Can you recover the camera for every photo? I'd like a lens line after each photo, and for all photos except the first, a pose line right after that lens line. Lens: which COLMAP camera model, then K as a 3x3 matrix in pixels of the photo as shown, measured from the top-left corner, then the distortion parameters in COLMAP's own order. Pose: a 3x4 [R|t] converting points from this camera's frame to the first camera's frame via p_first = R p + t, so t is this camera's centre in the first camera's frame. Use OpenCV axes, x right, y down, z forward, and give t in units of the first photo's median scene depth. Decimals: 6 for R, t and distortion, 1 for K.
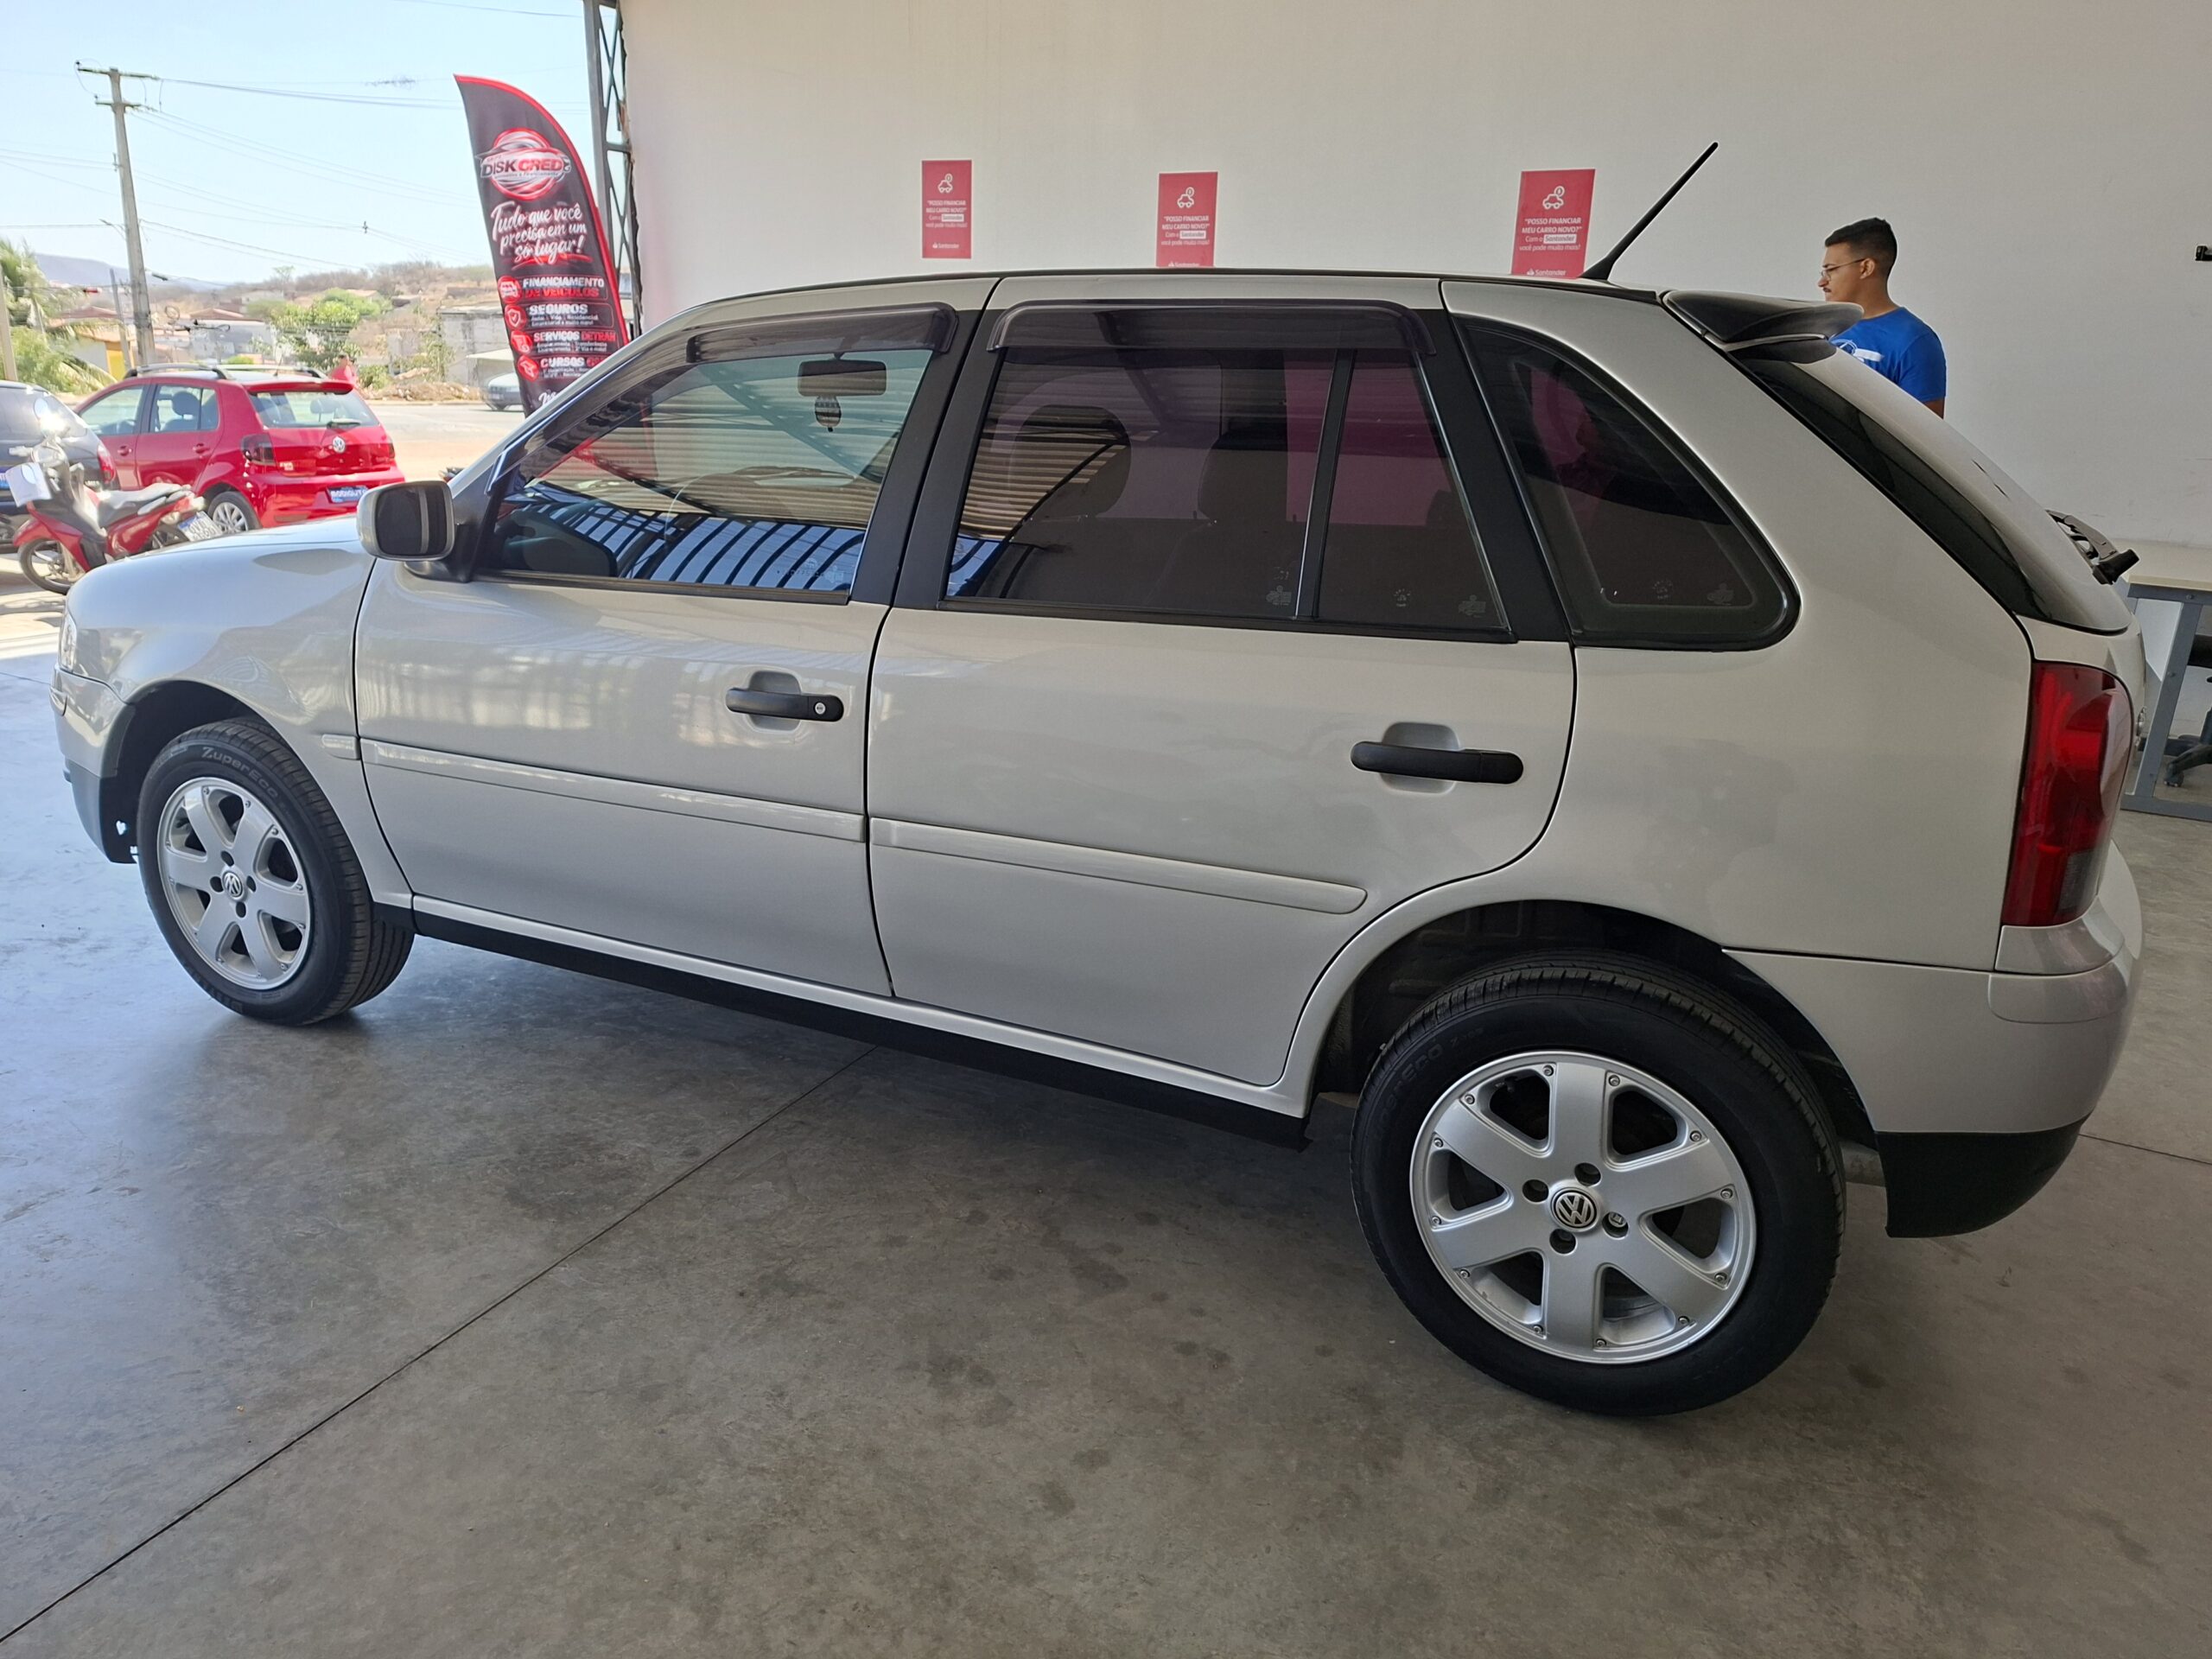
lens RADIAL K [[1552.7, 0, 1113.7], [0, 1552.7, 836.7], [0, 0, 1]] dist [0.065871, -0.057310]
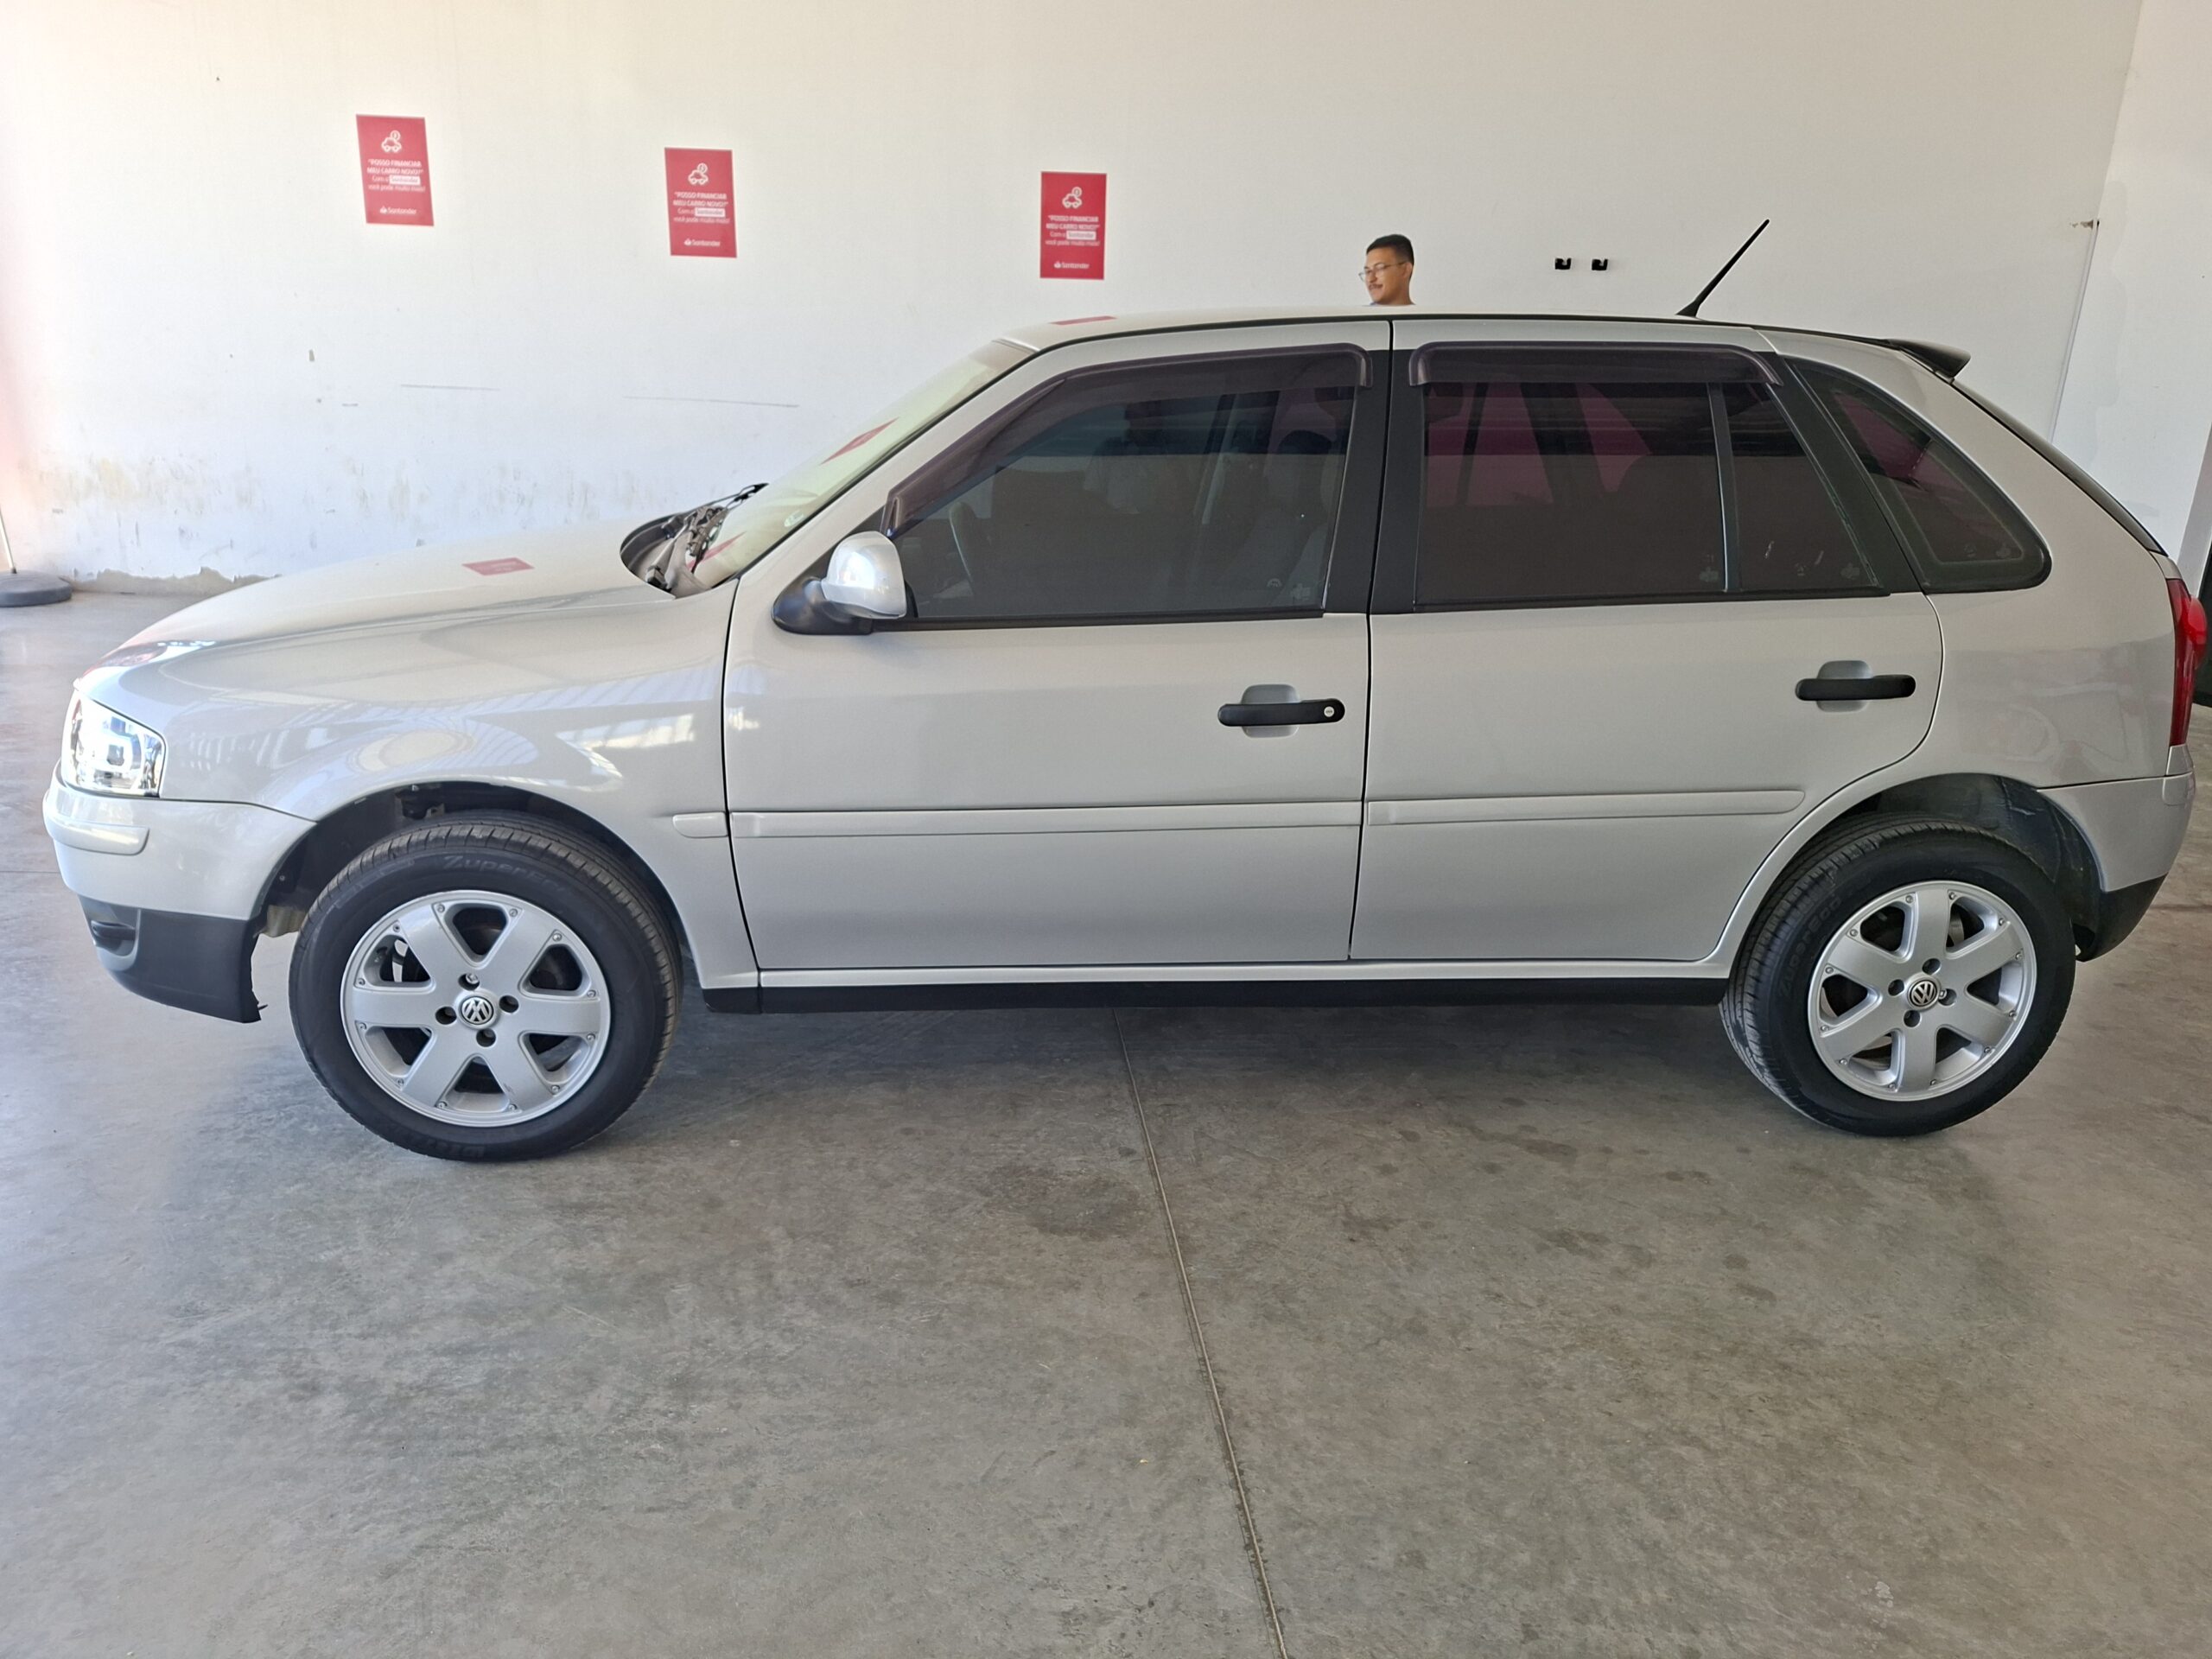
lens RADIAL K [[1552.7, 0, 1105.2], [0, 1552.7, 821.9], [0, 0, 1]] dist [0.065871, -0.057310]
pose [[0.859068, -0.157415, 0.487055, -0.875369], [0.148639, 0.987253, 0.056909, -0.090760], [-0.489805, 0.023506, 0.871515, 0.108624]]
